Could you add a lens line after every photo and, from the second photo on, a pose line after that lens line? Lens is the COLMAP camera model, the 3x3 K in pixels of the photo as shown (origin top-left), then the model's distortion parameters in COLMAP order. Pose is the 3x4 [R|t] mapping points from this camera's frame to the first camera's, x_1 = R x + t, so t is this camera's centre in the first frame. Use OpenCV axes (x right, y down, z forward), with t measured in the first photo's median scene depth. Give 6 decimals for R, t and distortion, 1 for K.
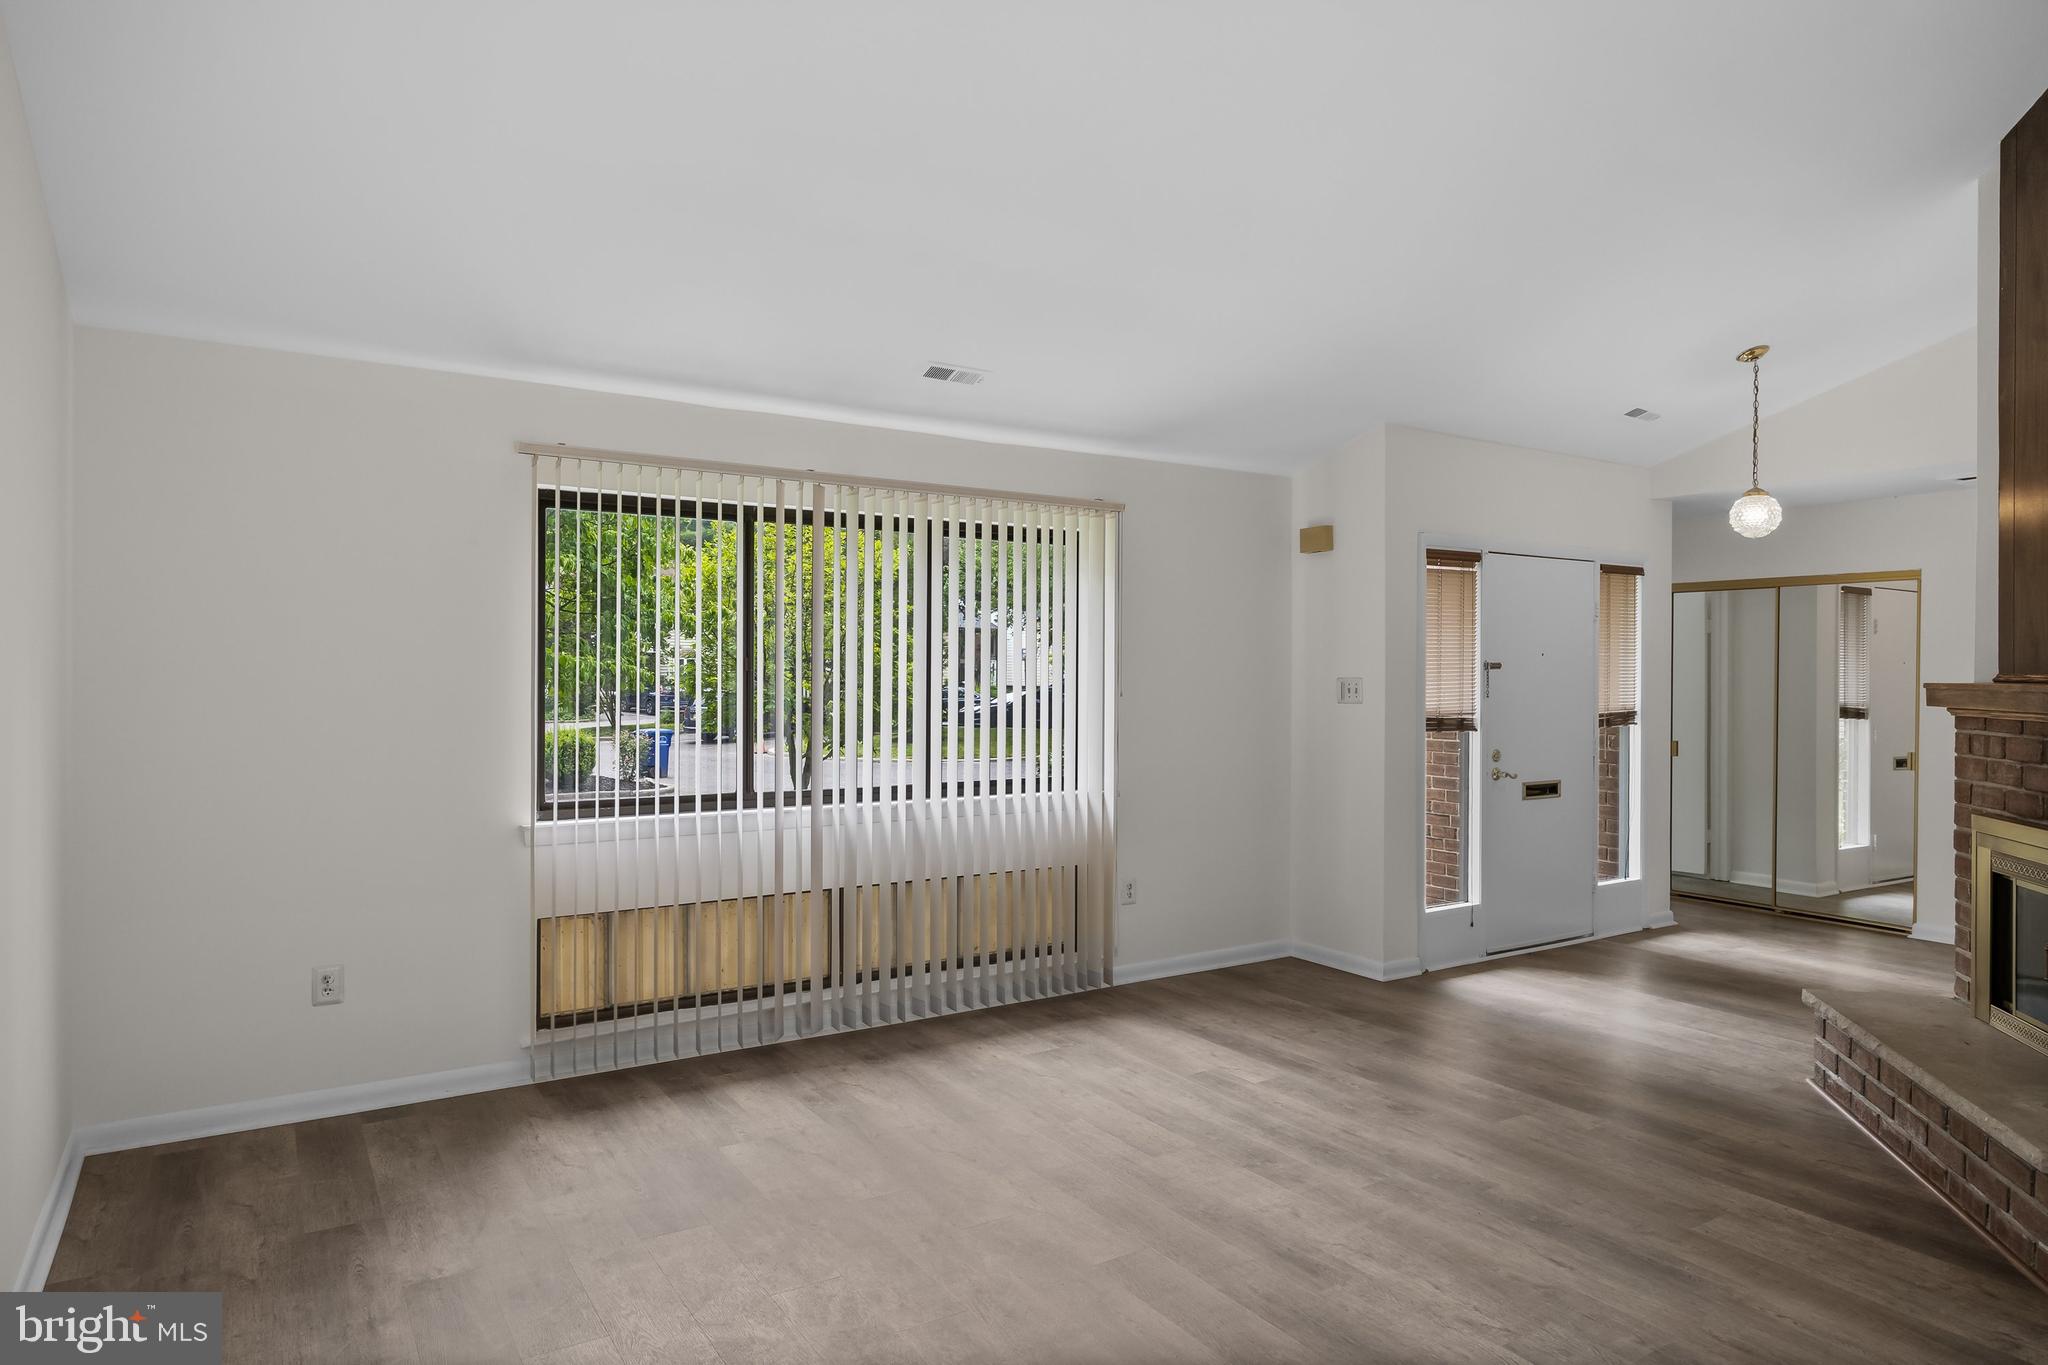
lens RADIAL K [[1199.9, 0, 1024.7], [0, 1199.9, 664.4], [0, 0, 1]] dist [-0.001285, -0.000029]
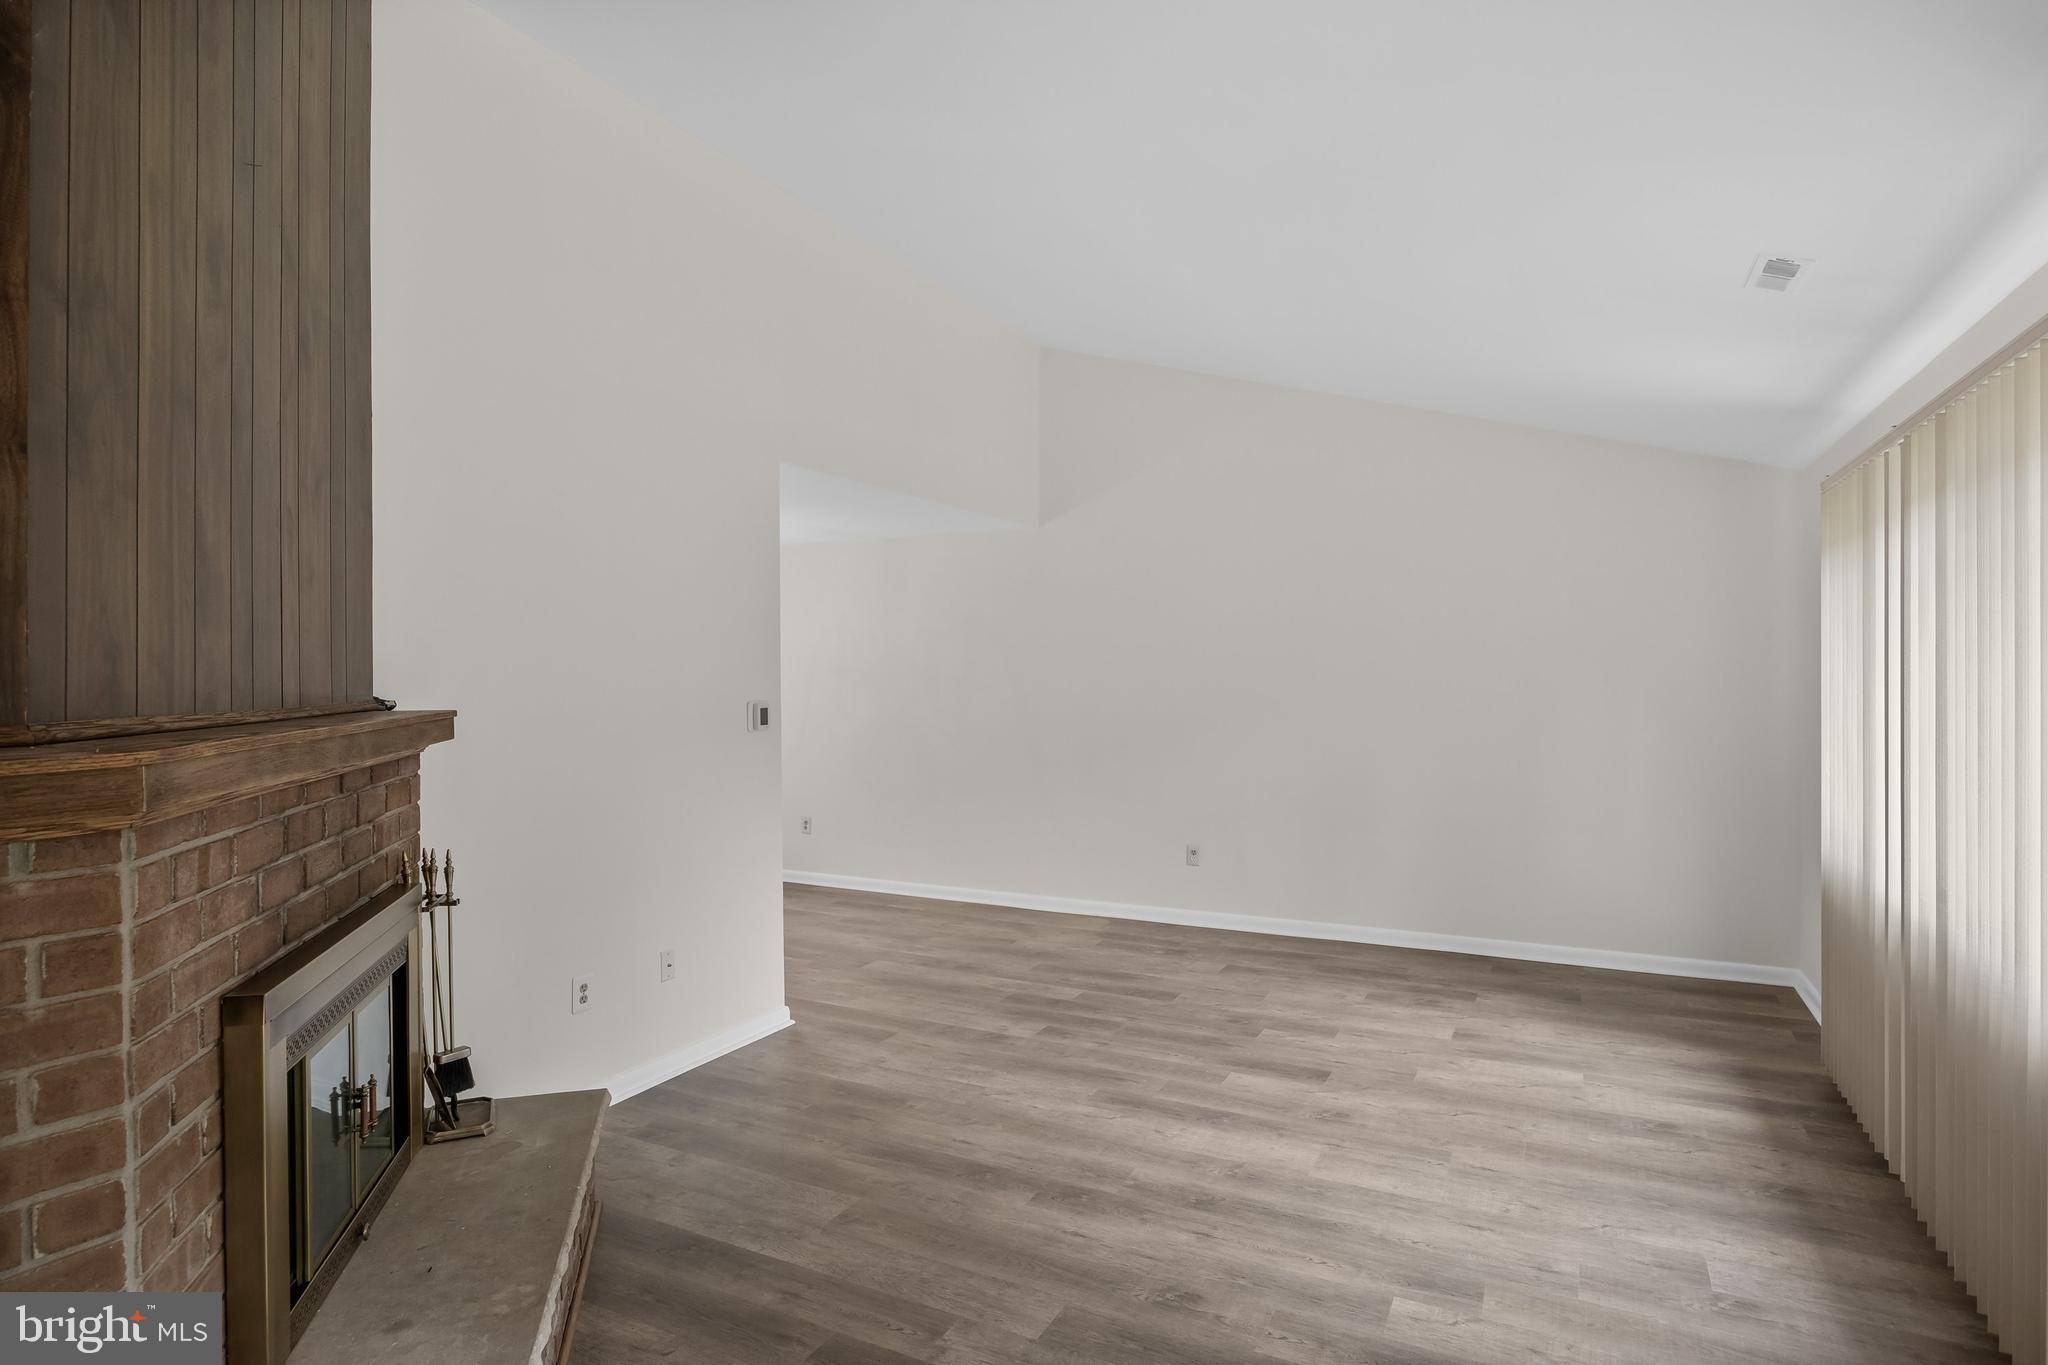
lens RADIAL K [[1105.1, 0, 1020.6], [0, 1105.1, 669.0], [0, 0, 1]] dist [-0.002965, -0.000587]
pose [[-0.863459, 0.001529, -0.504417, 0.754594], [0.004400, 0.999980, -0.004501, -0.007973], [0.504400, -0.006106, -0.863448, 1.568071]]
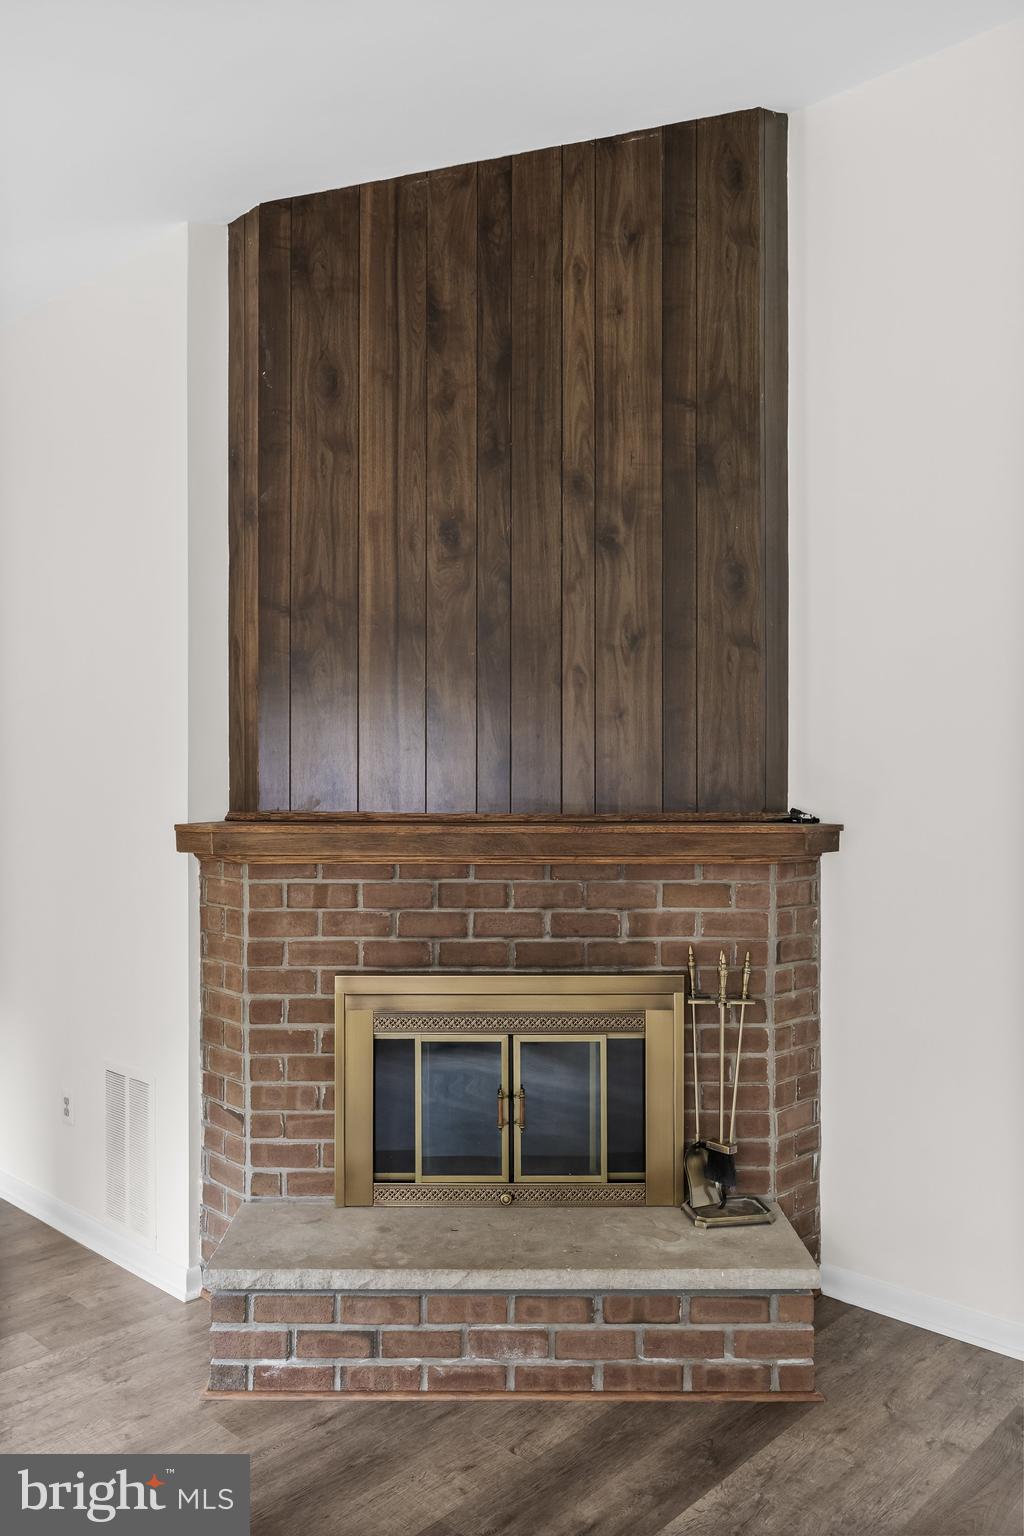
lens RADIAL K [[1195.4, 0, 512.0], [0, 1195.4, 768.0], [0, 0, 1]] dist [0.003210, 0.005444]
pose [[-0.234199, 0.002724, 0.972185, -0.079909], [0.001443, 0.999996, -0.002454, -0.022148], [-0.972188, 0.000828, -0.234202, 1.083179]]
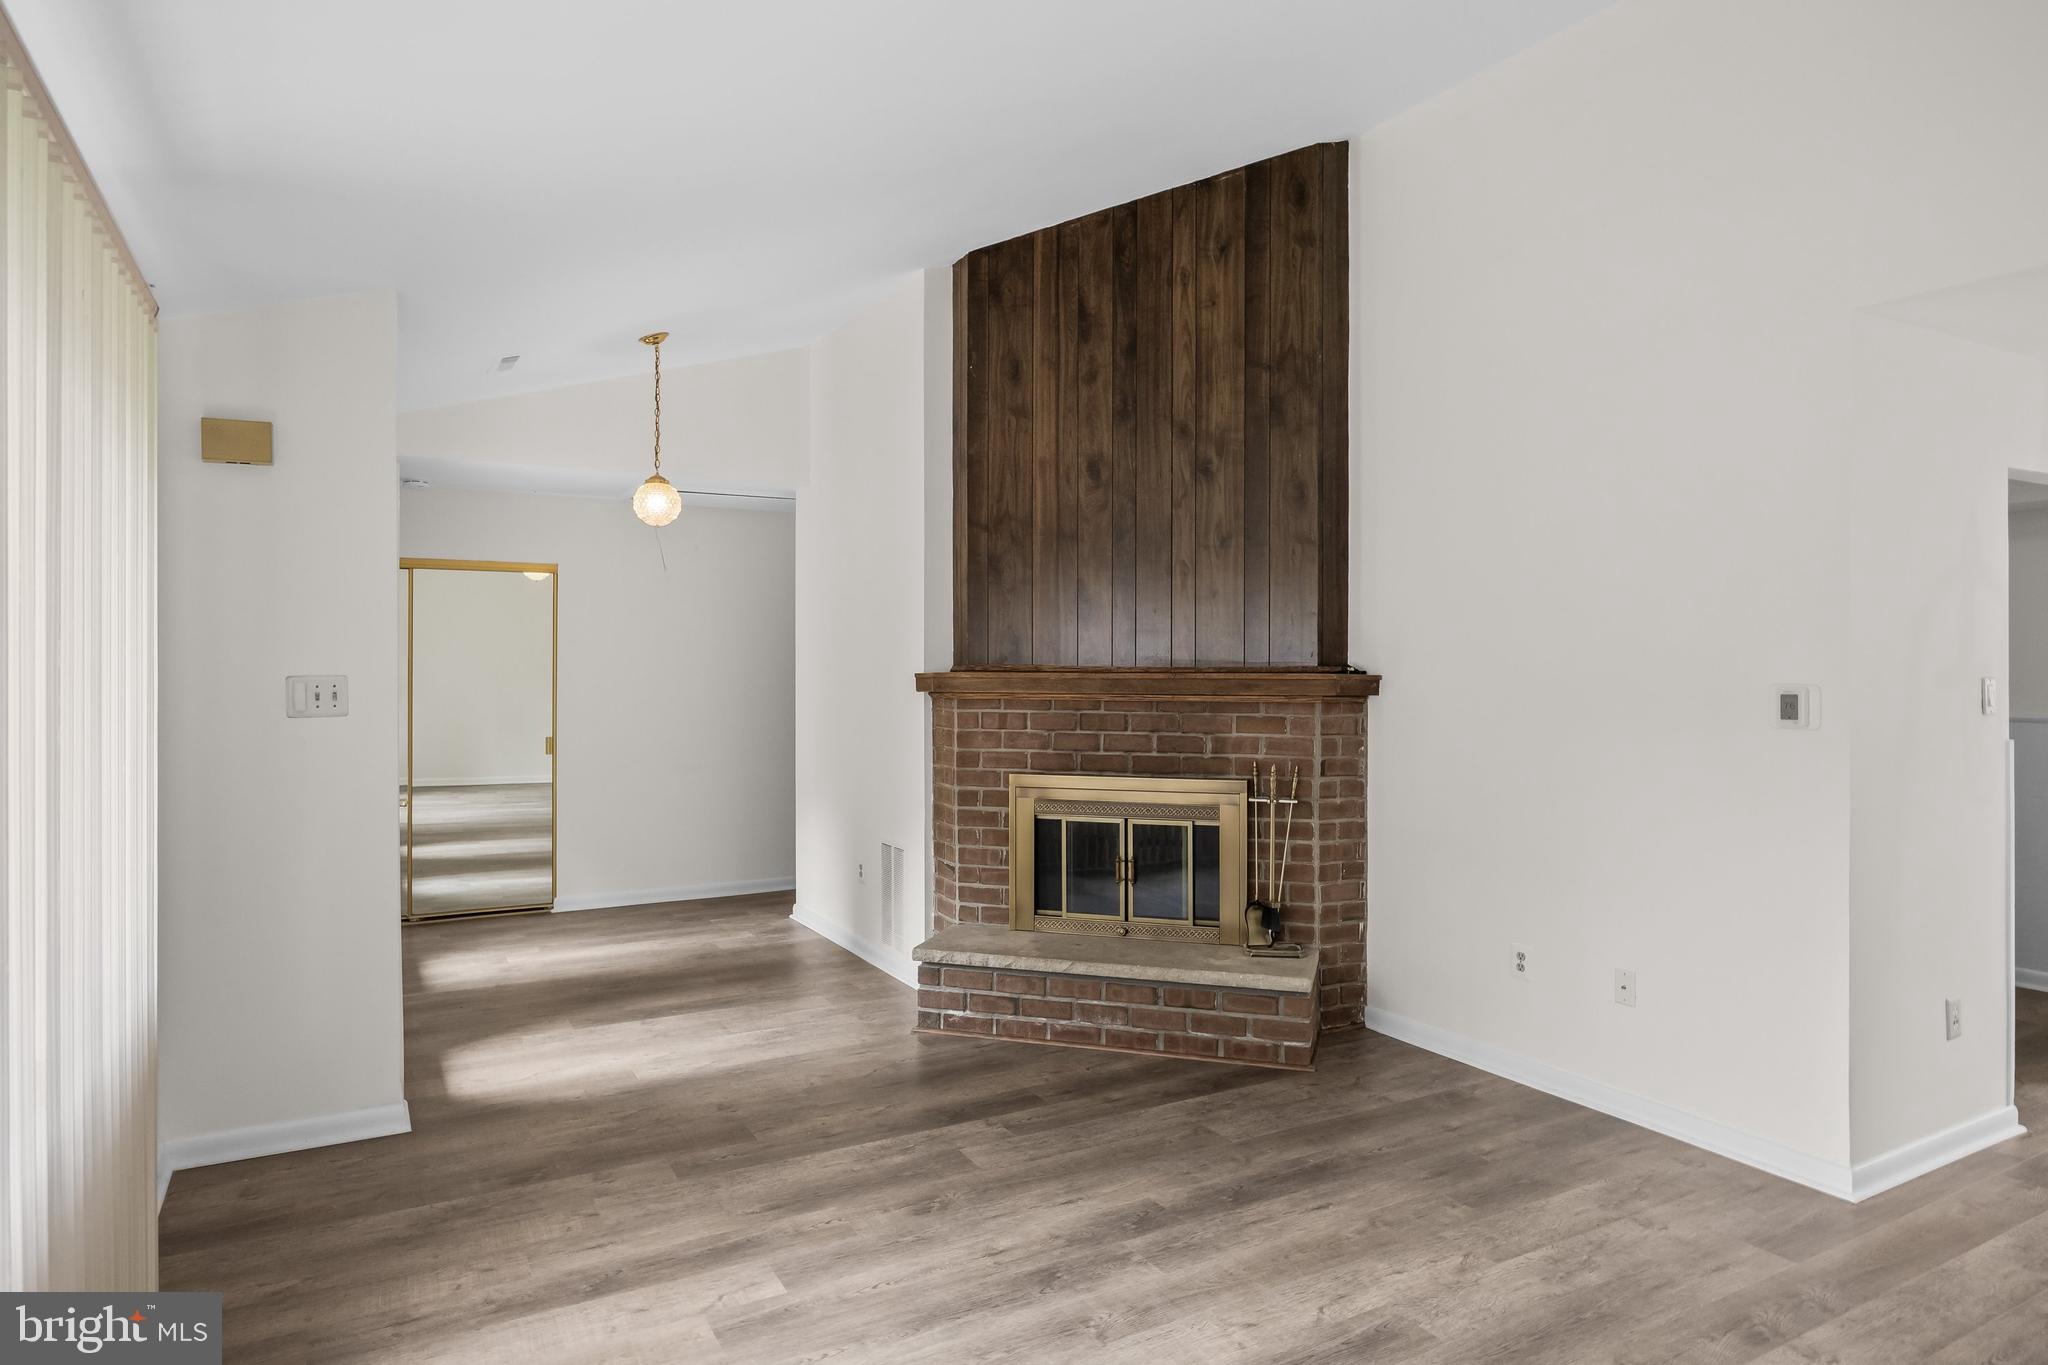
lens RADIAL K [[1199.9, 0, 1024.7], [0, 1199.9, 664.4], [0, 0, 1]] dist [-0.001285, -0.000029]
pose [[0.066860, -0.001212, 0.997762, -0.491596], [0.000003, 0.999999, 0.001214, 0.006813], [-0.997762, -0.000078, 0.066860, 0.902527]]
